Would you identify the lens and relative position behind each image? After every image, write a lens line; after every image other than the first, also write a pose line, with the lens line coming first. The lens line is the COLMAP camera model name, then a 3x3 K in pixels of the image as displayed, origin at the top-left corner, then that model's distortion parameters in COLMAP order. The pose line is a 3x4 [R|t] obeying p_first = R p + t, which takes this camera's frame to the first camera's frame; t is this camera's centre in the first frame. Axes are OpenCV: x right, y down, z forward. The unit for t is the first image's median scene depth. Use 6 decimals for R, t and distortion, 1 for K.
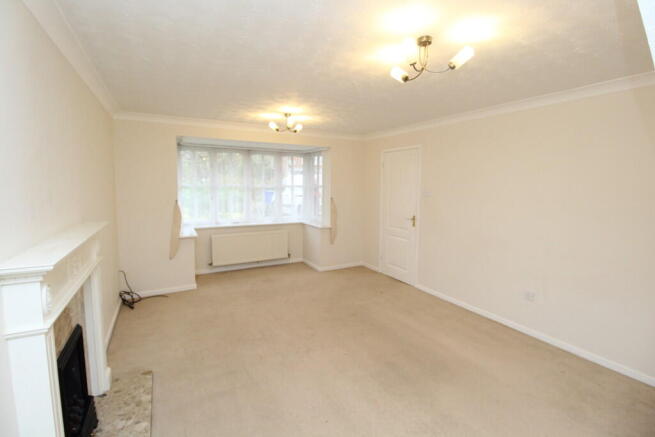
lens RADIAL K [[308.9, 0, 323.7], [0, 308.9, 215.9], [0, 0, 1]] dist [0.001254, 0.000104]
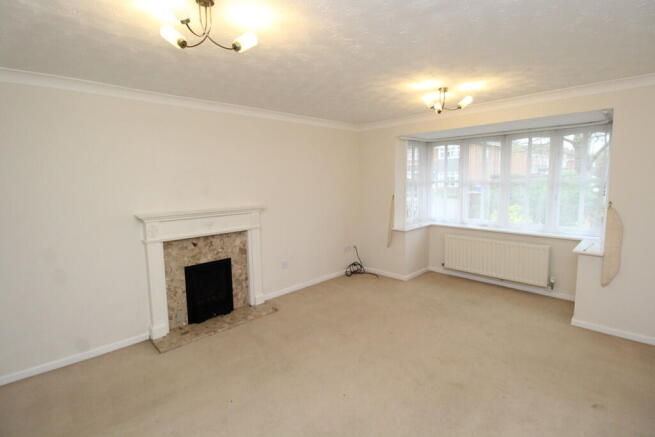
lens RADIAL K [[308.9, 0, 323.7], [0, 308.9, 215.9], [0, 0, 1]] dist [0.001254, 0.000104]
pose [[0.256351, 0.102313, -0.961154, 0.438024], [-0.073703, 0.993556, 0.086105, -0.046226], [0.963770, 0.048767, 0.262240, 0.395909]]
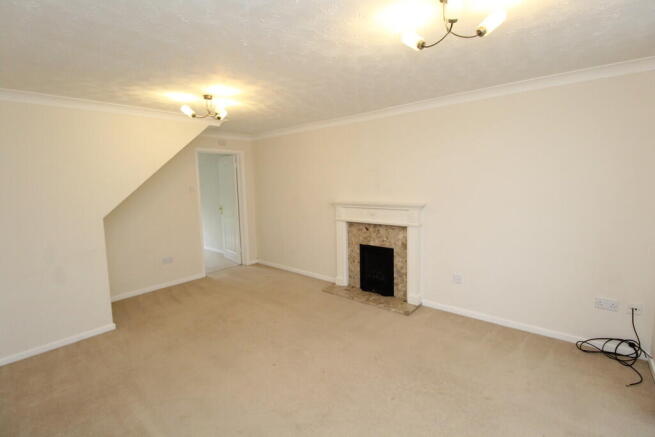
lens RADIAL K [[308.9, 0, 323.7], [0, 308.9, 215.9], [0, 0, 1]] dist [0.001254, 0.000104]
pose [[-0.946126, 0.059530, -0.318280, 0.109411], [-0.004558, 0.980408, 0.196923, -0.106491], [0.323767, 0.187764, -0.927318, 1.038963]]
